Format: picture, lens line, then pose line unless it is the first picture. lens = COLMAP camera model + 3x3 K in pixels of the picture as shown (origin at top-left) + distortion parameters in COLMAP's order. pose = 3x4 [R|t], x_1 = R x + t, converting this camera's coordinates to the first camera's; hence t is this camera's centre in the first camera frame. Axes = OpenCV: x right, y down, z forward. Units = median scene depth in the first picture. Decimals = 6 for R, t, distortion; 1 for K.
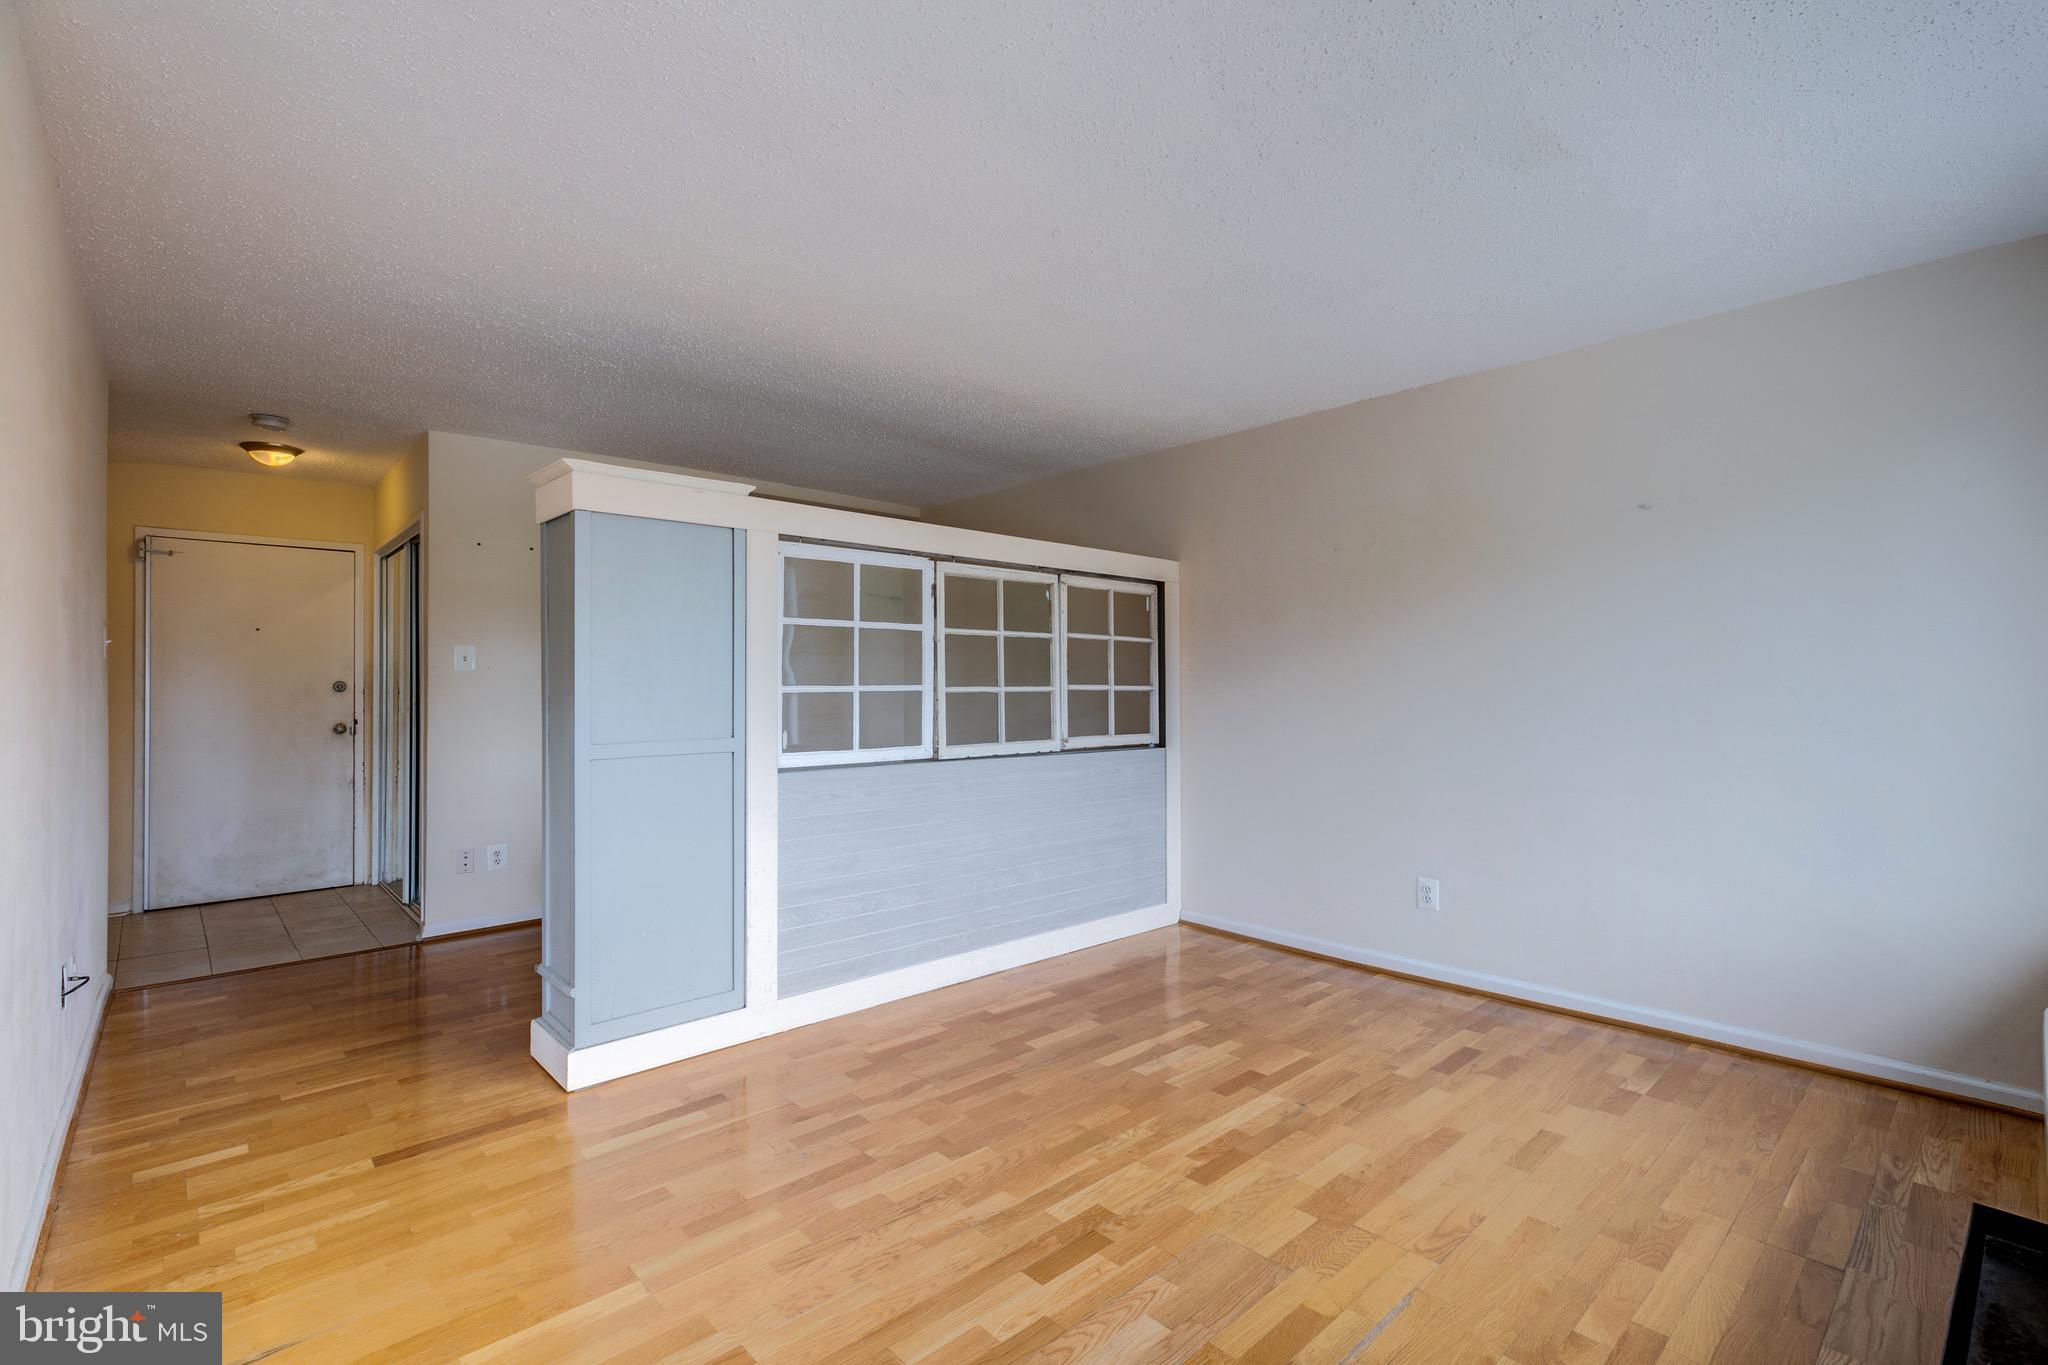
lens RADIAL K [[924.9, 0, 1011.1], [0, 924.9, 671.9], [0, 0, 1]] dist [0.000340, 0.001455]
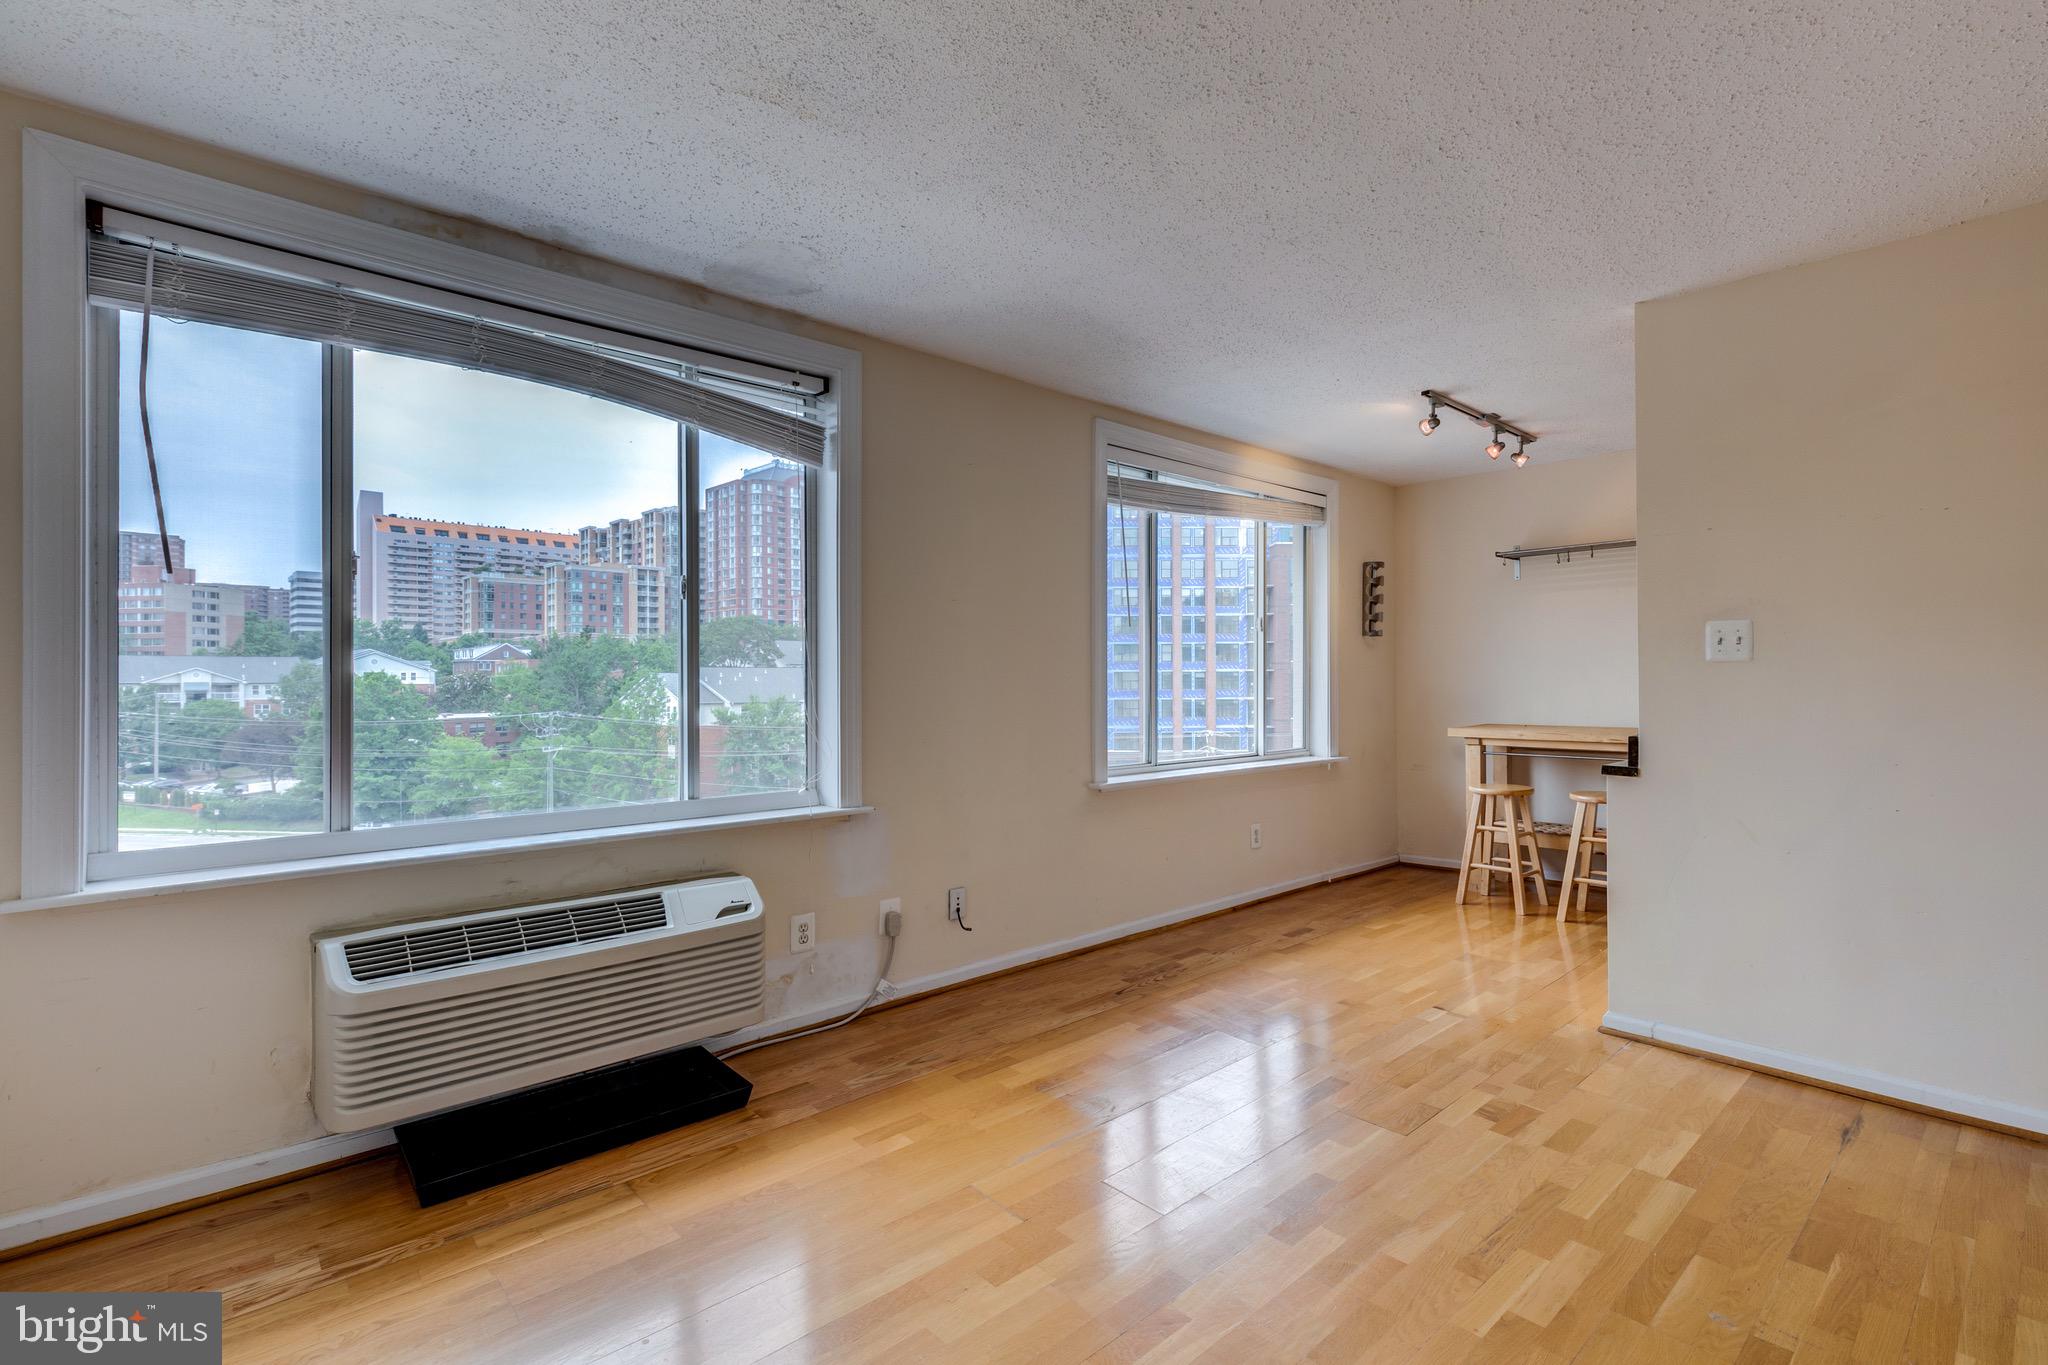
lens RADIAL K [[924.9, 0, 1008.8], [0, 924.9, 669.1], [0, 0, 1]] dist [0.000340, 0.001455]
pose [[-0.999713, 0.005254, 0.023369, 0.202927], [0.004646, 0.999651, -0.025996, 0.019180], [-0.023497, -0.025880, -0.999389, 1.127340]]
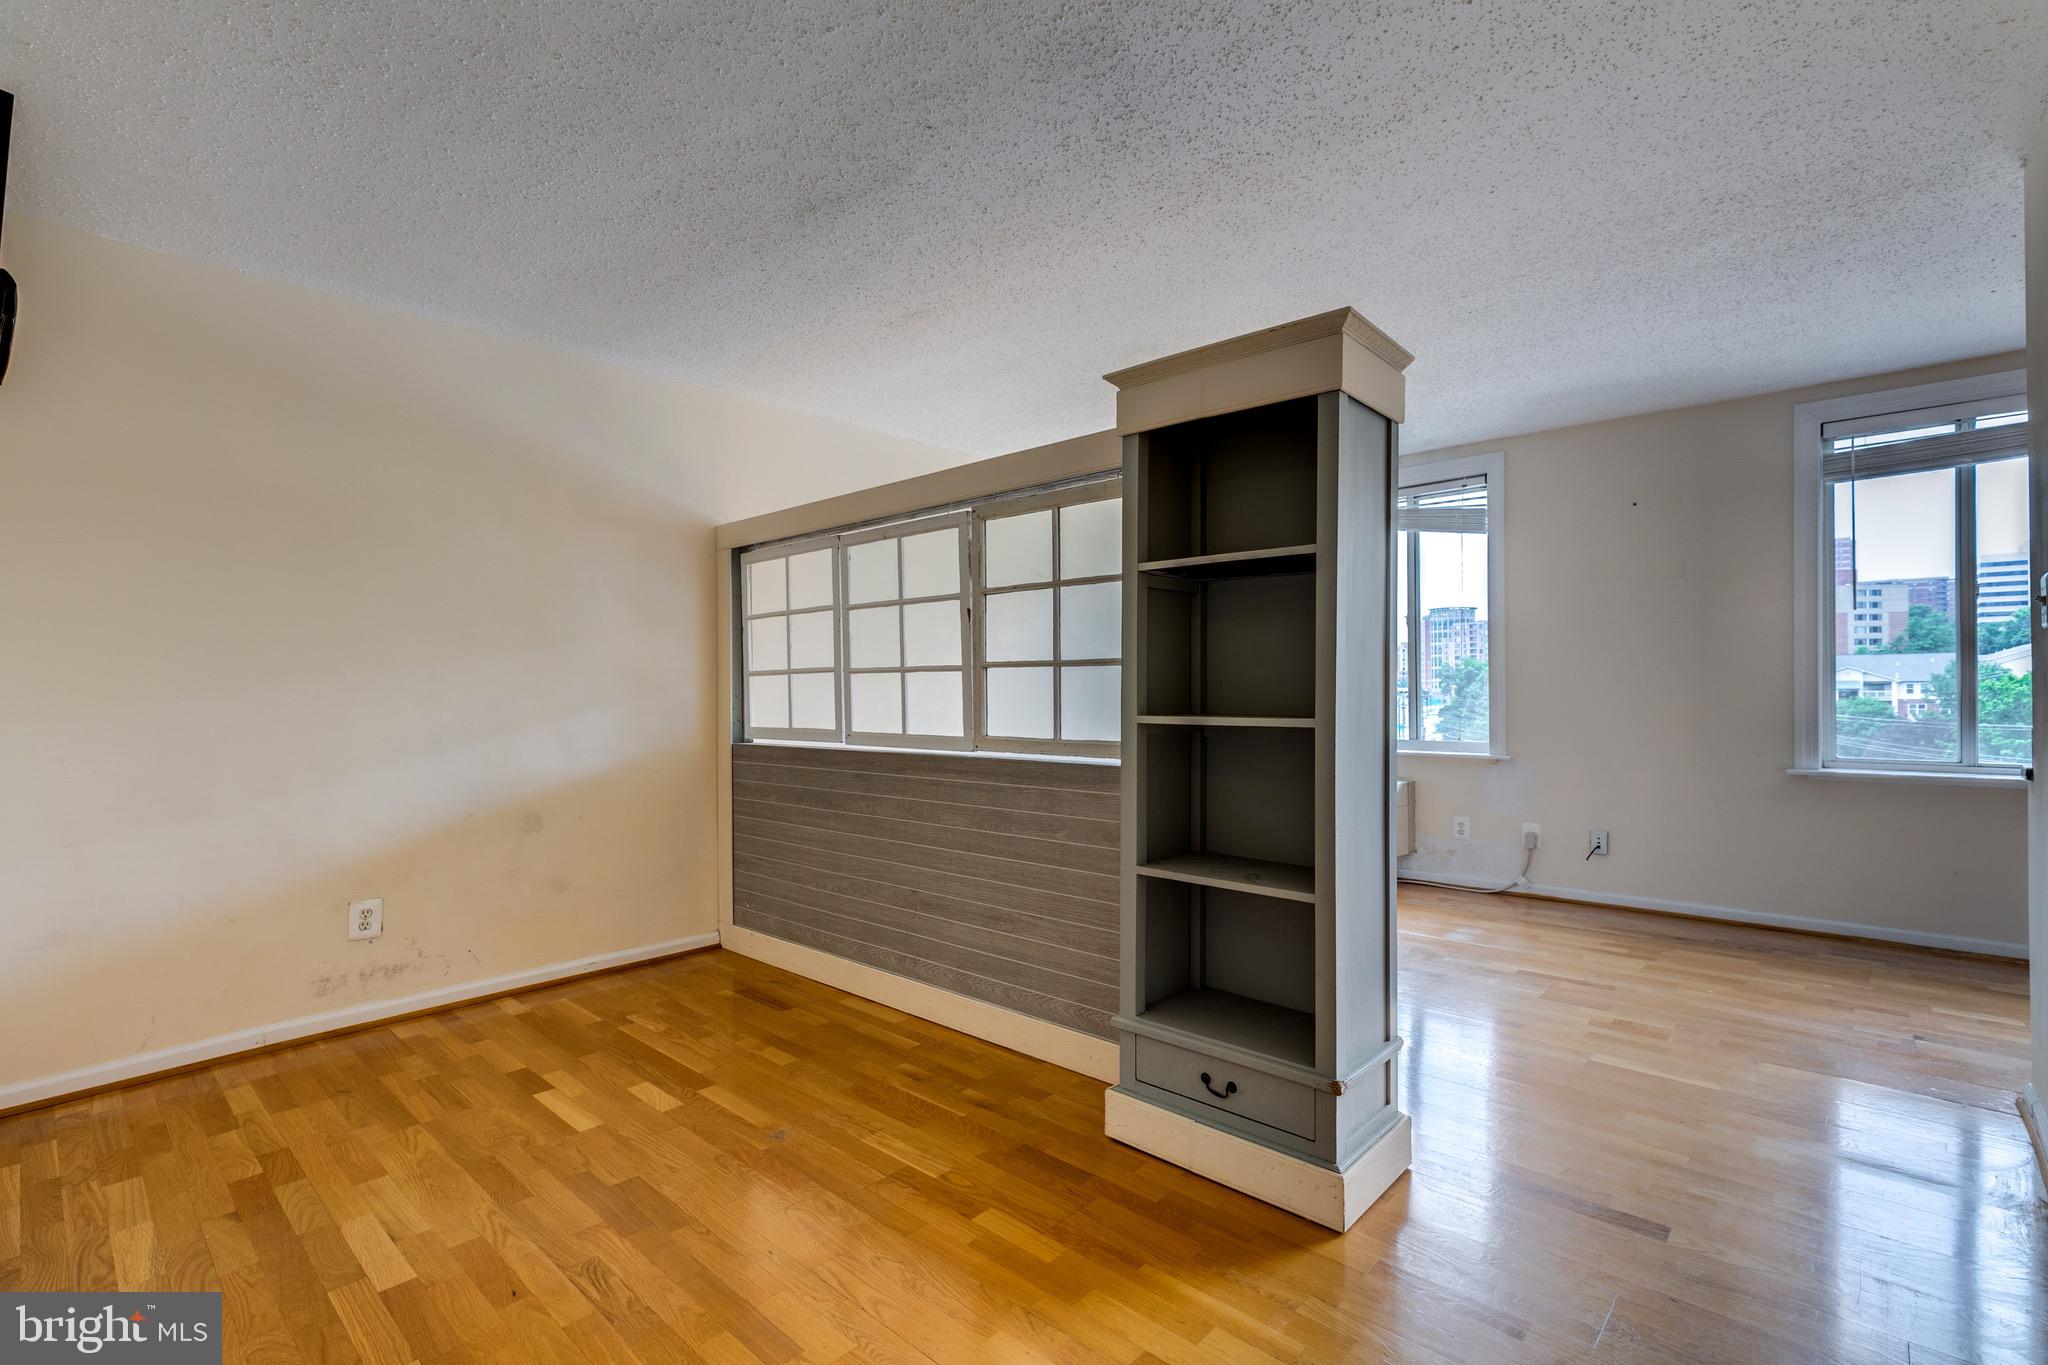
lens RADIAL K [[924.9, 0, 1054.5], [0, 924.9, 679.1], [0, 0, 1]] dist [0.000340, 0.001455]
pose [[-0.103057, 0.010218, 0.994623, -0.915461], [-0.007521, 0.999911, -0.011052, 0.037450], [-0.994647, -0.008620, -0.102971, 1.018500]]
